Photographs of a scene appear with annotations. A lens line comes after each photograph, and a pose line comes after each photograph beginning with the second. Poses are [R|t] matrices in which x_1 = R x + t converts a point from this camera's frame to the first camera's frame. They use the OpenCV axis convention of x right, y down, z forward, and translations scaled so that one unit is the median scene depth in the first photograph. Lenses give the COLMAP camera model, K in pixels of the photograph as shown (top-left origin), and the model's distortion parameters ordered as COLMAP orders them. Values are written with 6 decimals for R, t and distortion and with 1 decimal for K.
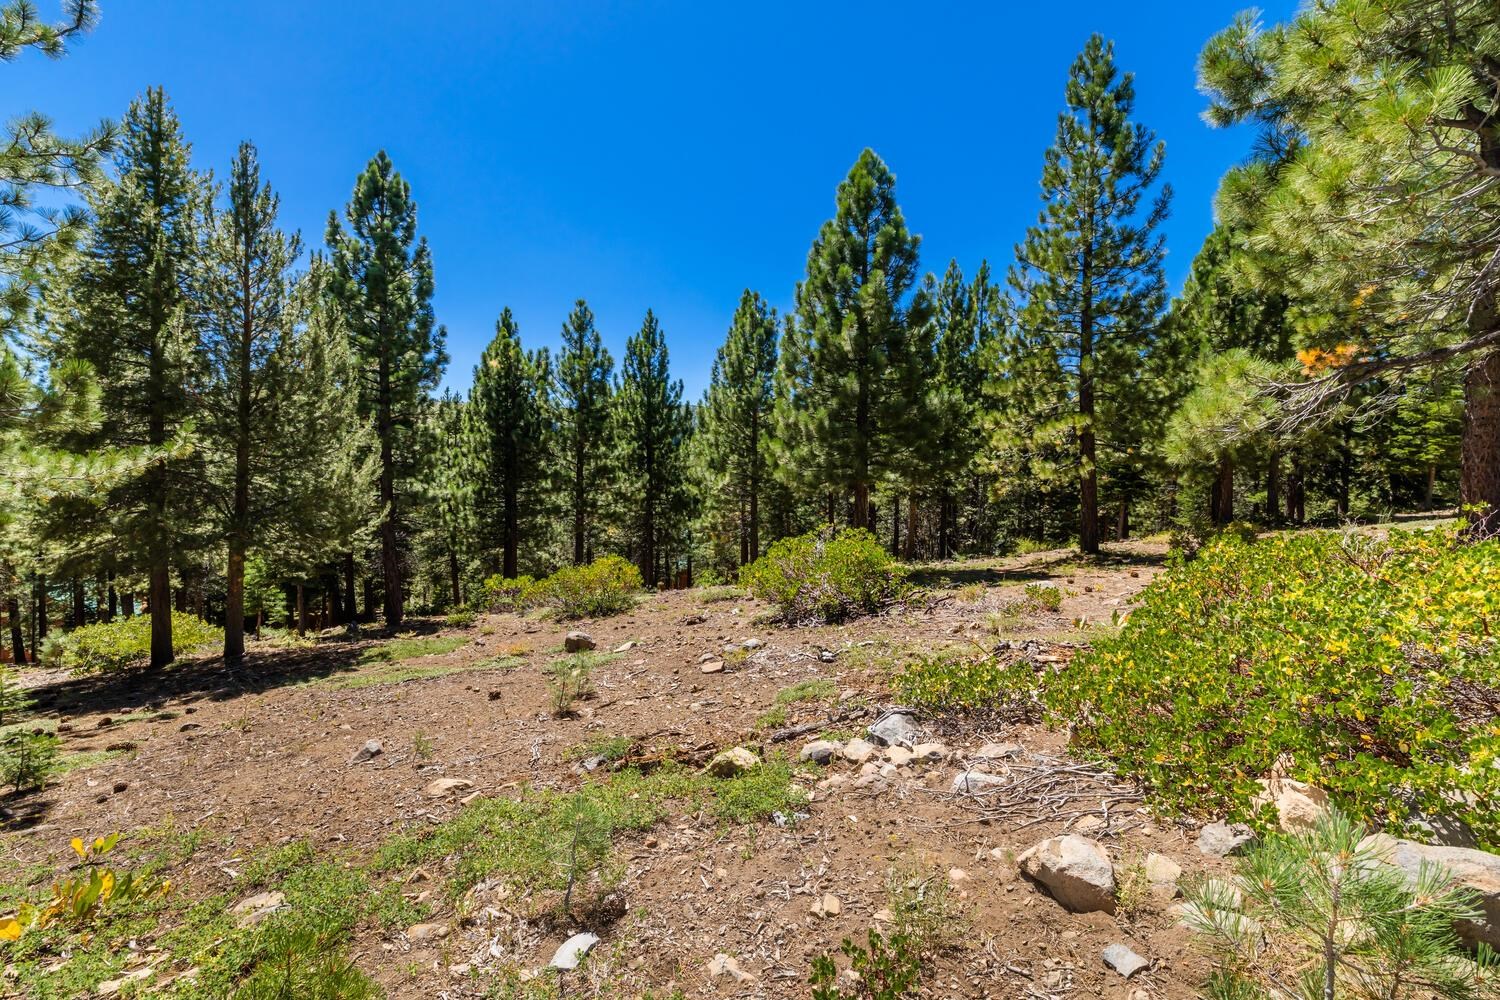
lens RADIAL K [[642.5, 0, 747.4], [0, 642.5, 502.3], [0, 0, 1]] dist [-0.000147, 0.000852]
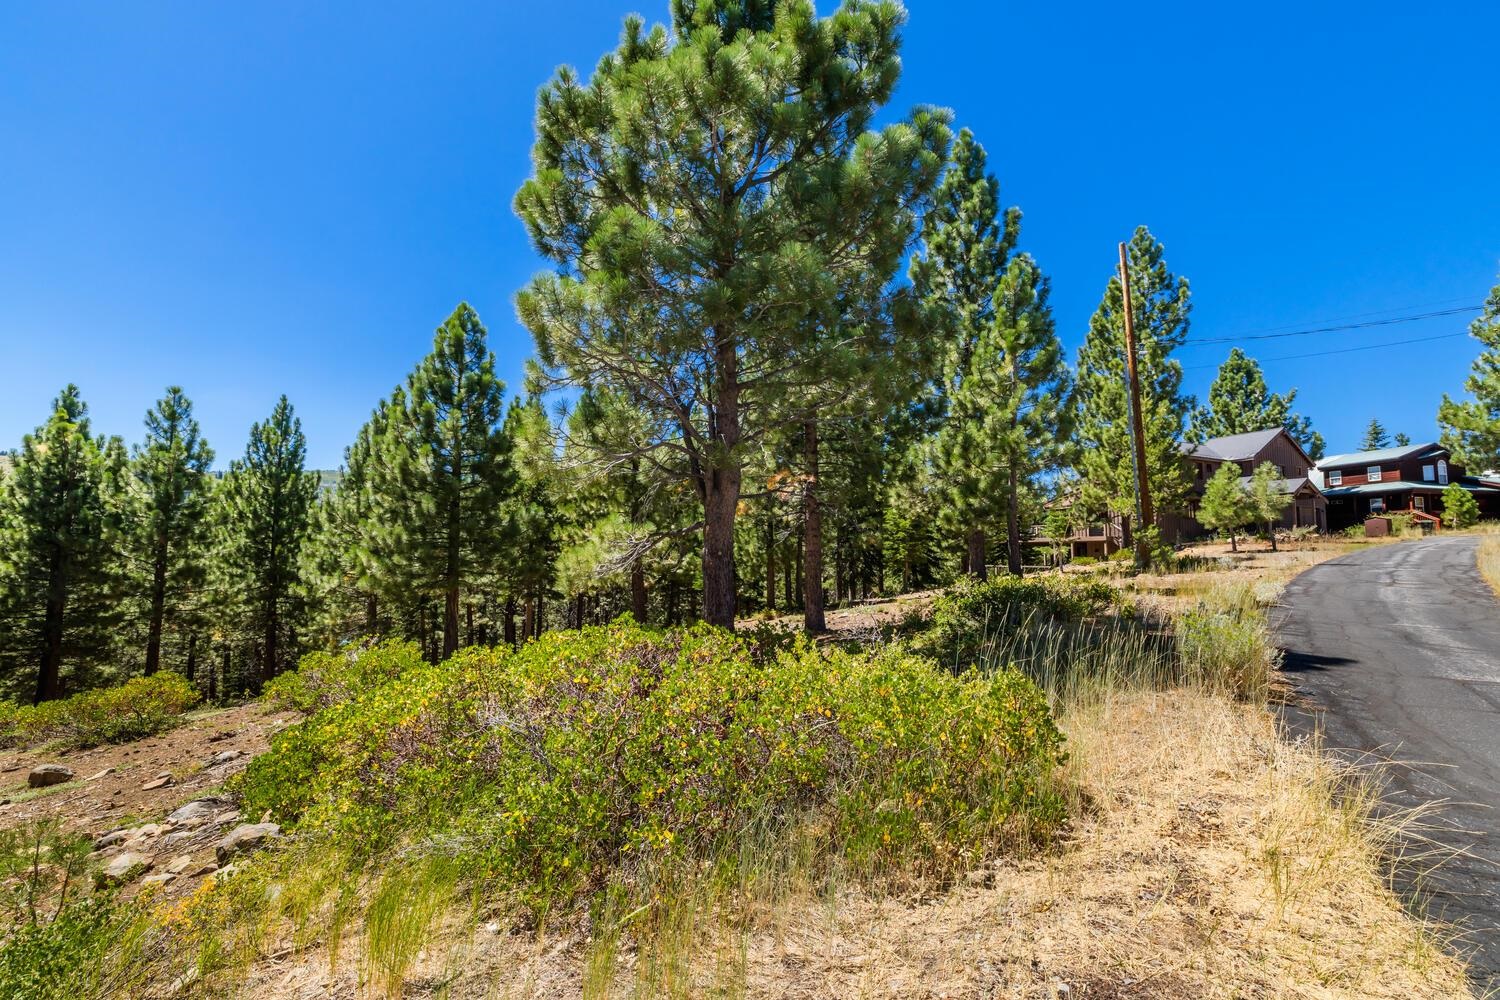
lens RADIAL K [[642.5, 0, 747.4], [0, 642.5, 502.3], [0, 0, 1]] dist [-0.000147, 0.000852]
pose [[0.917261, 0.026562, 0.397399, 0.137020], [0.021124, 0.993125, -0.115138, -0.026291], [-0.397725, 0.114007, 0.910394, -0.158405]]
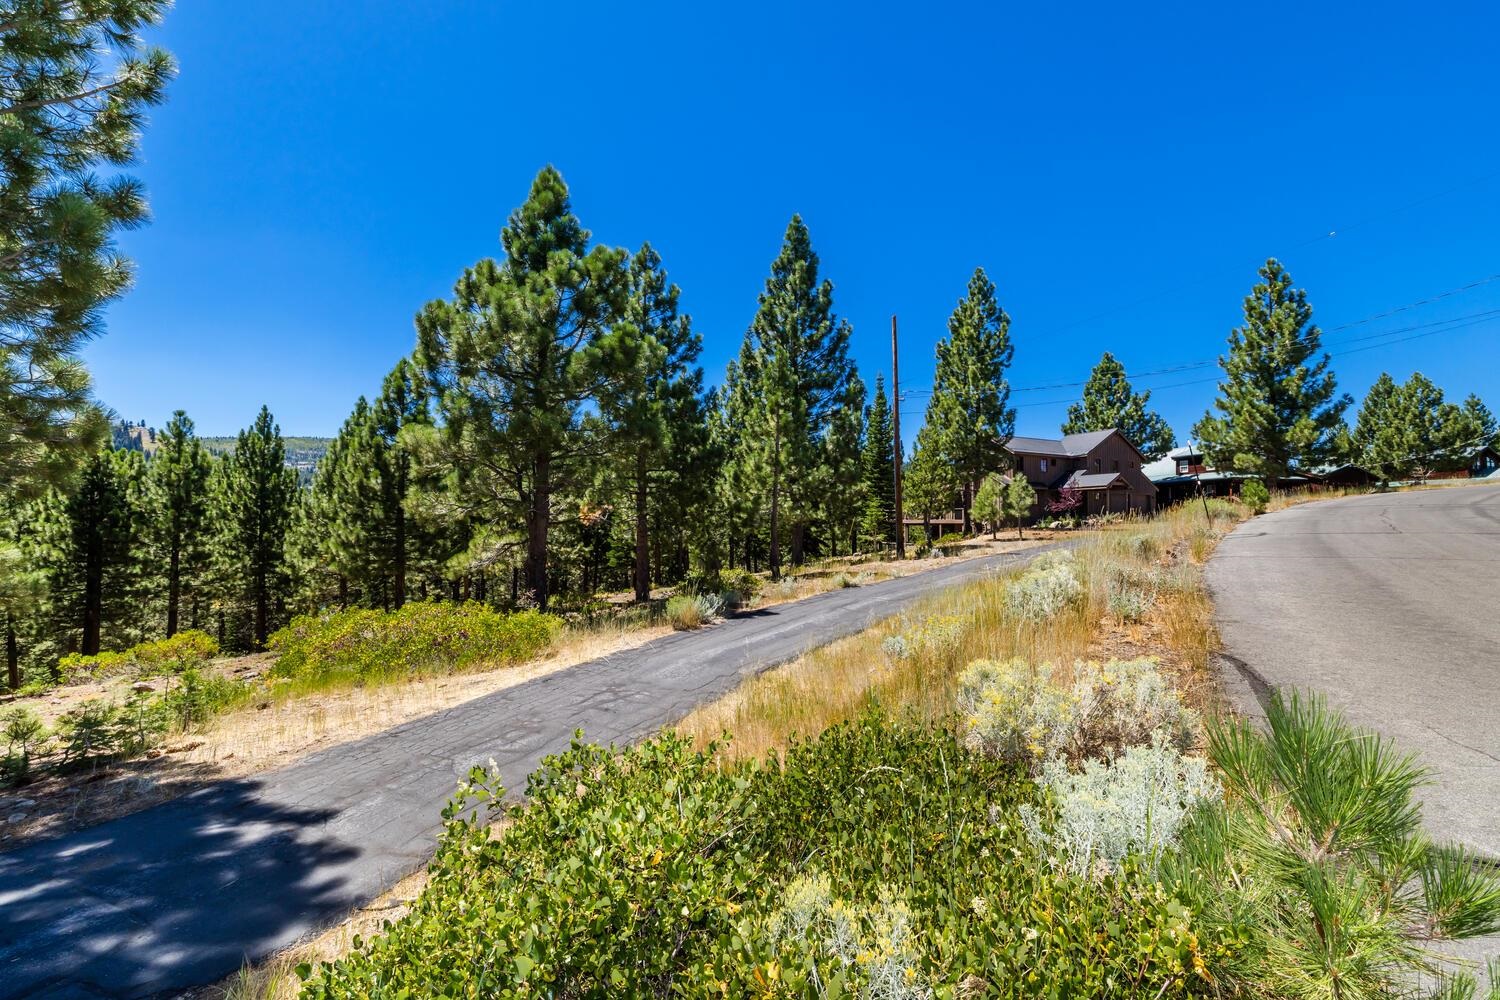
lens RADIAL K [[642.5, 0, 747.4], [0, 642.5, 502.3], [0, 0, 1]] dist [-0.000147, 0.000852]
pose [[0.906892, 0.006353, 0.421316, 0.192574], [0.022655, 0.997705, -0.063810, -0.050360], [-0.420754, 0.067414, 0.904666, -0.504261]]
